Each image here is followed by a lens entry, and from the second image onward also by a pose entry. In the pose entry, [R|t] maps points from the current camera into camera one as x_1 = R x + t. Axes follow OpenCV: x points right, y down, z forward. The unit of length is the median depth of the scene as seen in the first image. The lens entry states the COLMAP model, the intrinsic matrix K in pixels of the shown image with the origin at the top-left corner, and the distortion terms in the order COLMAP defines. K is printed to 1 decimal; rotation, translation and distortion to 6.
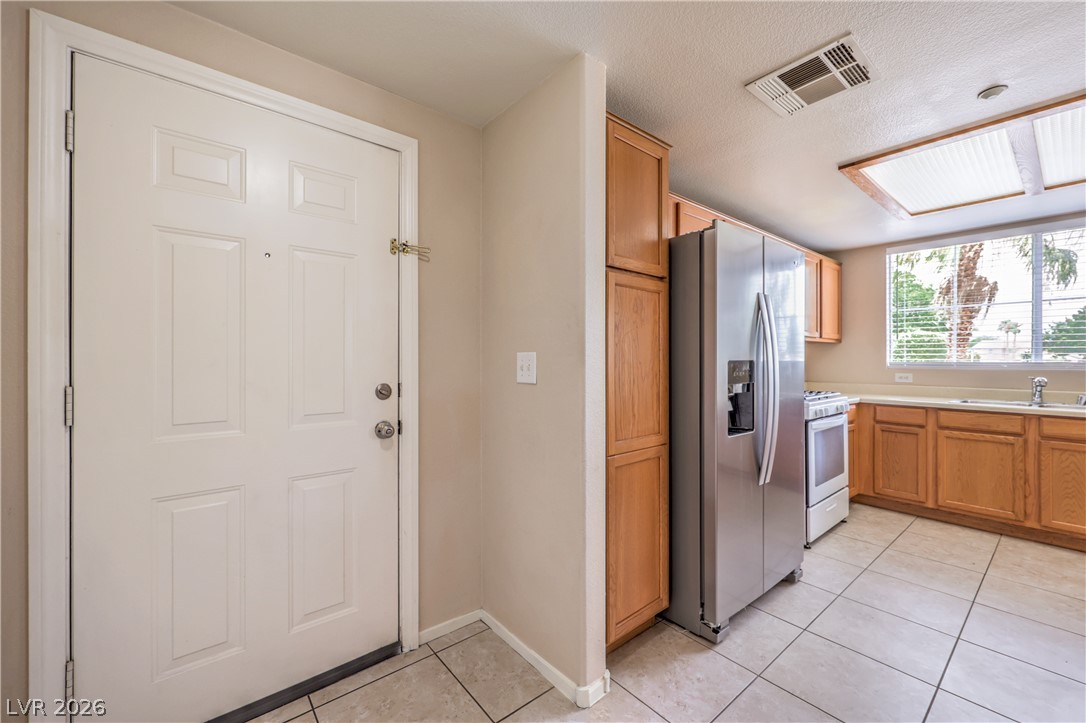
lens RADIAL K [[446.0, 0, 545.6], [0, 446.0, 361.2], [0, 0, 1]] dist [-0.002927, 0.000152]
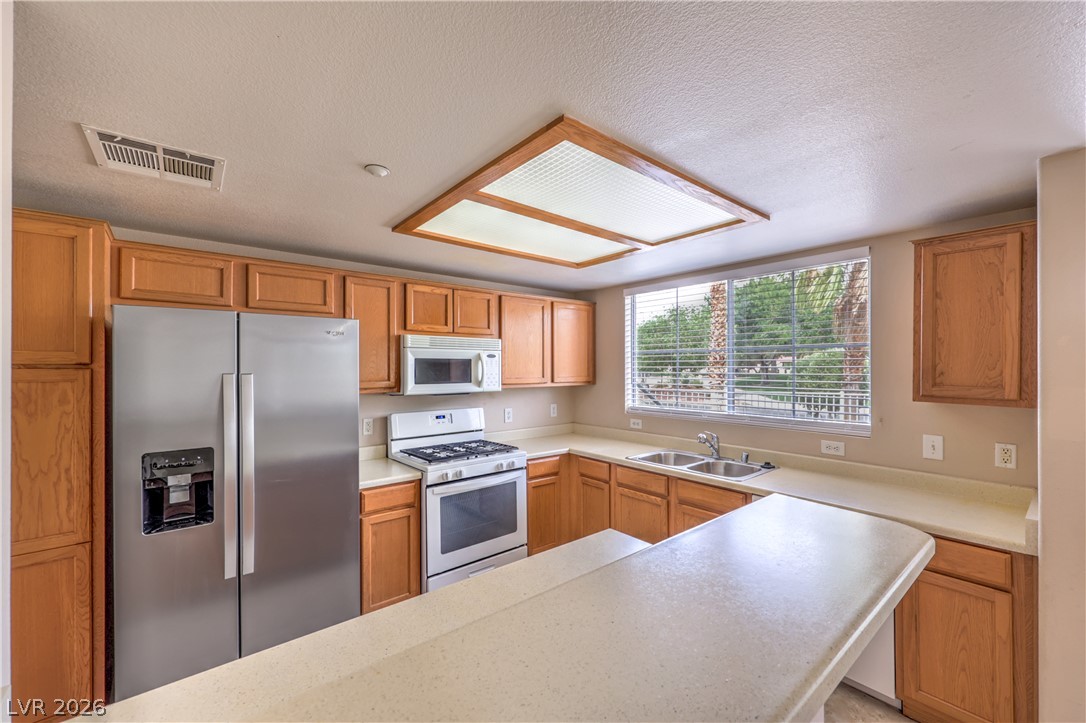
lens RADIAL K [[446.0, 0, 542.8], [0, 446.0, 365.4], [0, 0, 1]] dist [-0.002927, 0.000152]
pose [[0.999911, -0.005995, 0.011954, 1.214190], [0.006092, 0.999949, -0.008108, -0.170168], [-0.011904, 0.008180, 0.999896, 0.059494]]
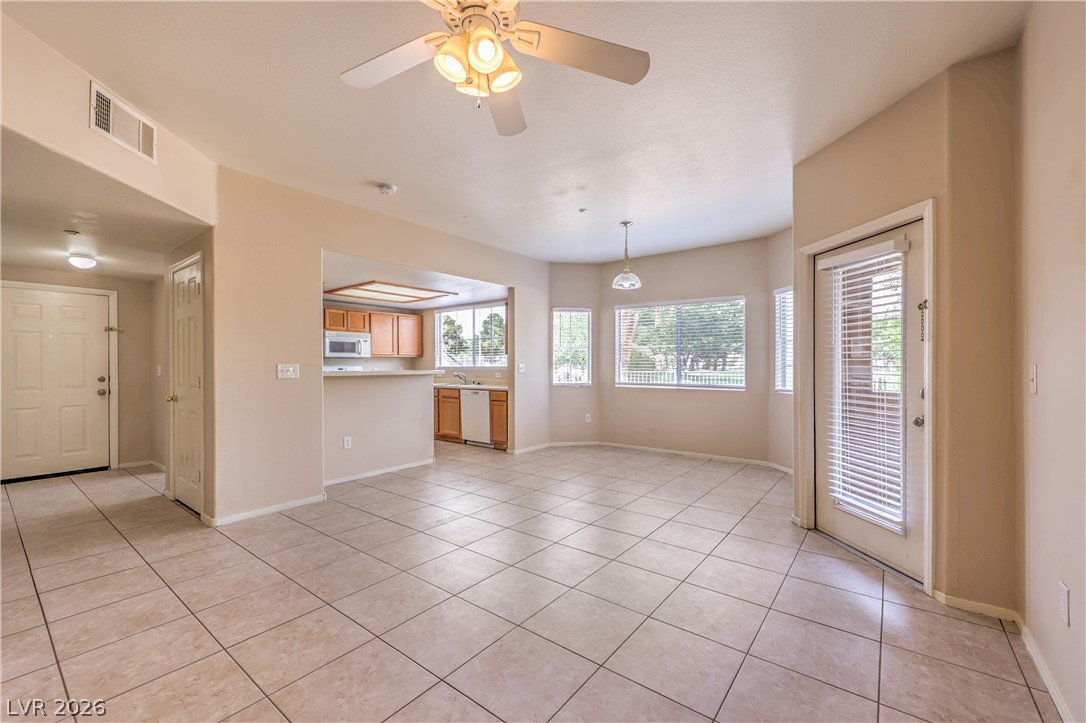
lens RADIAL K [[446.0, 0, 543.6], [0, 446.0, 364.2], [0, 0, 1]] dist [-0.002927, 0.000152]
pose [[0.974235, -0.005998, 0.225454, 1.667969], [0.006020, 0.999982, 0.000589, -0.014049], [-0.225453, 0.000784, 0.974254, -2.307230]]
